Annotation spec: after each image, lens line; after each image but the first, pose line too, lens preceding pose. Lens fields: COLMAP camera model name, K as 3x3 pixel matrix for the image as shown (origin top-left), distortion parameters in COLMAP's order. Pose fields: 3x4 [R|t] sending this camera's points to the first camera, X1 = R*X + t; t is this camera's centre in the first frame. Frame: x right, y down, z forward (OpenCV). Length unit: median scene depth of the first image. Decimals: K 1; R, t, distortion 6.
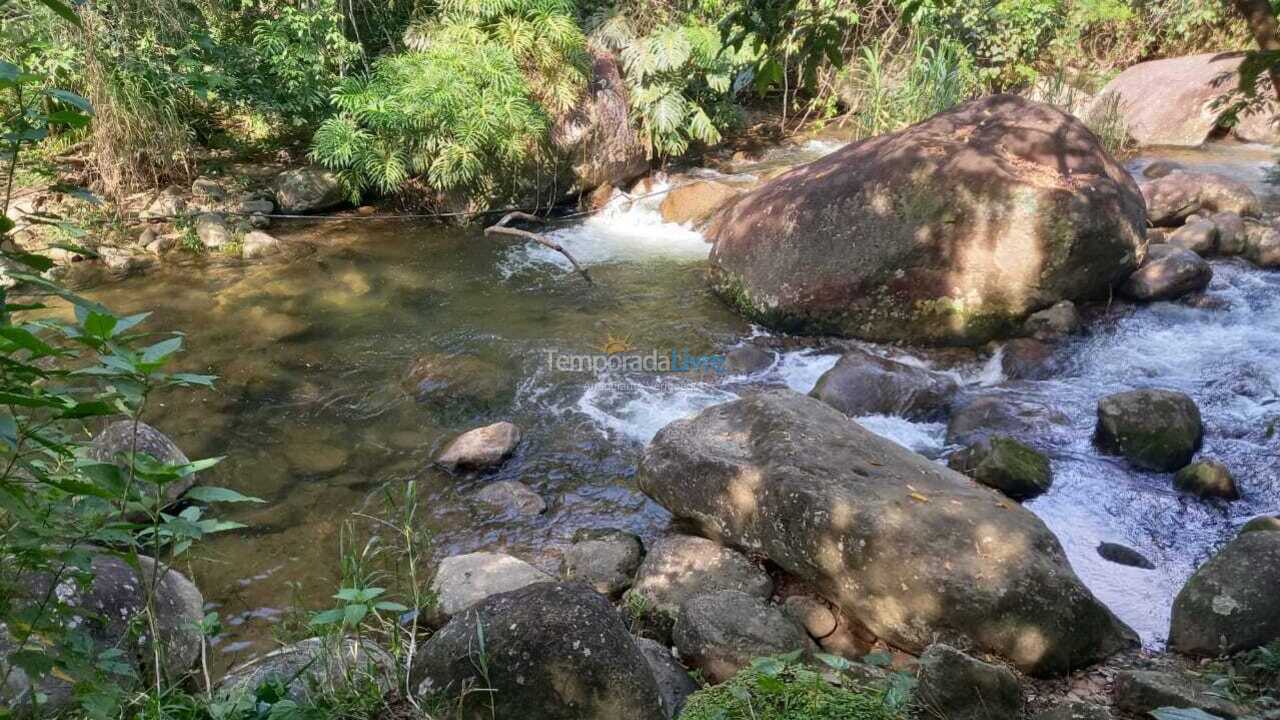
lens RADIAL K [[917.3, 0, 635.7], [0, 917.3, 353.1], [0, 0, 1]] dist [0.036280, -0.003192]
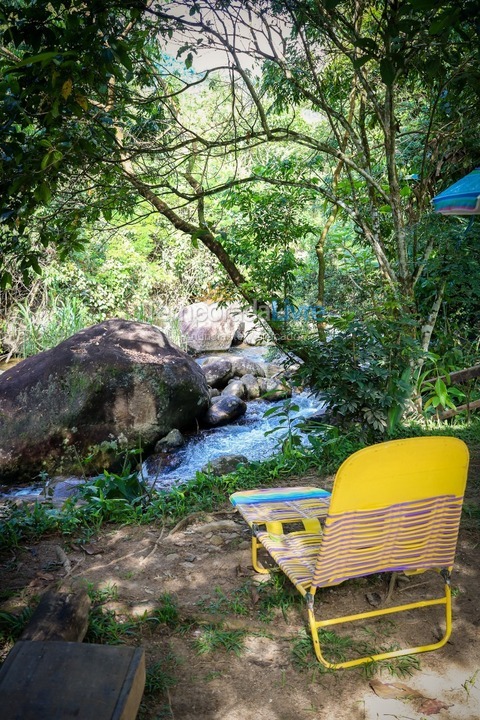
lens RADIAL K [[795.2, 0, 240.3], [0, 795.2, 359.9], [0, 0, 1]] dist [-0.089191, 0.000000]
pose [[0.856418, -0.099838, 0.506538, -0.086166], [0.237648, 0.947236, -0.215099, 0.099572], [-0.458336, 0.304592, 0.834956, -0.169889]]
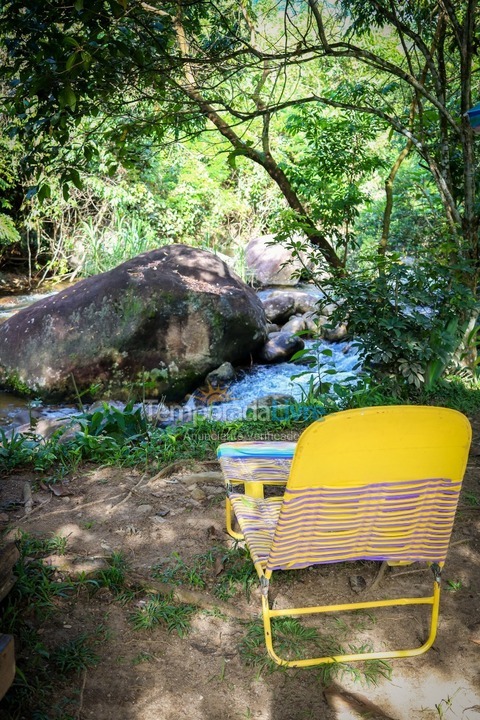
lens RADIAL K [[795.2, 0, 239.3], [0, 795.2, 360.4], [0, 0, 1]] dist [-0.089191, 0.000000]
pose [[0.907823, -0.066615, 0.414029, -0.052880], [0.141691, 0.977964, -0.153330, 0.097199], [-0.394692, 0.197861, 0.897257, -0.153766]]
